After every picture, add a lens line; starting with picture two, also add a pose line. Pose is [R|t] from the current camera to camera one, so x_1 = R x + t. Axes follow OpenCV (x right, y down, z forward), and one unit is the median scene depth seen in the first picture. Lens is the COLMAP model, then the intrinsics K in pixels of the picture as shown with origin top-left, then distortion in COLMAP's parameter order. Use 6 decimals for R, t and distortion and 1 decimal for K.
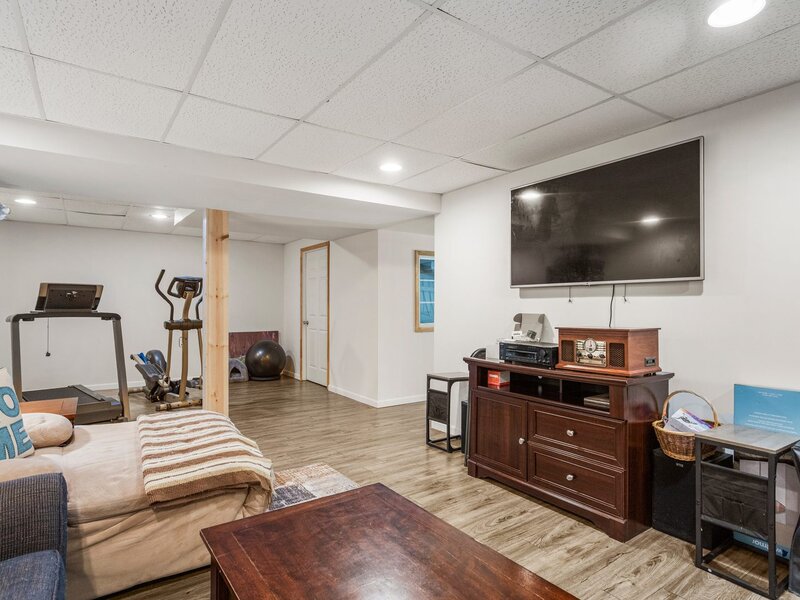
lens RADIAL K [[438.7, 0, 399.3], [0, 438.7, 302.2], [0, 0, 1]] dist [0.000173, 0.004866]
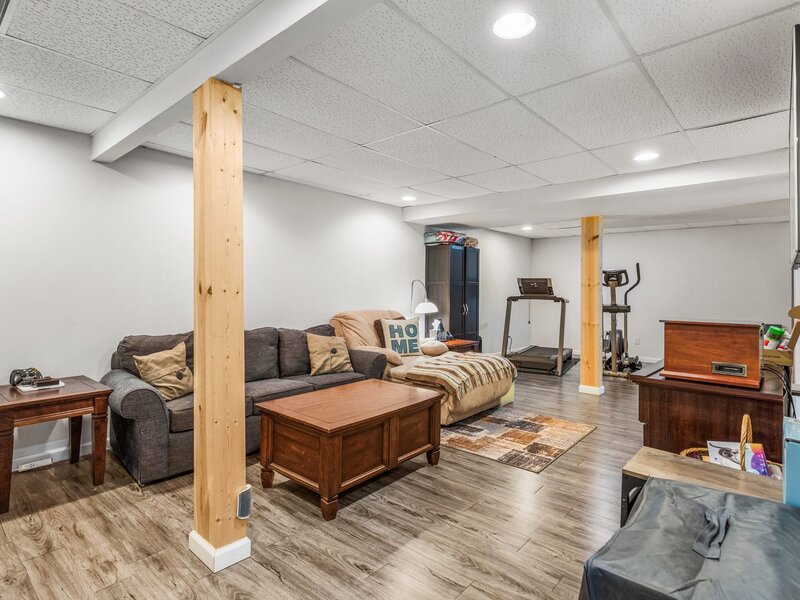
lens RADIAL K [[438.7, 0, 400.1], [0, 438.7, 295.2], [0, 0, 1]] dist [0.000173, 0.004866]
pose [[0.233266, 0.015242, -0.972293, 0.612954], [-0.003098, 0.999884, 0.014931, -0.002295], [0.972408, -0.000470, 0.233286, 0.160914]]
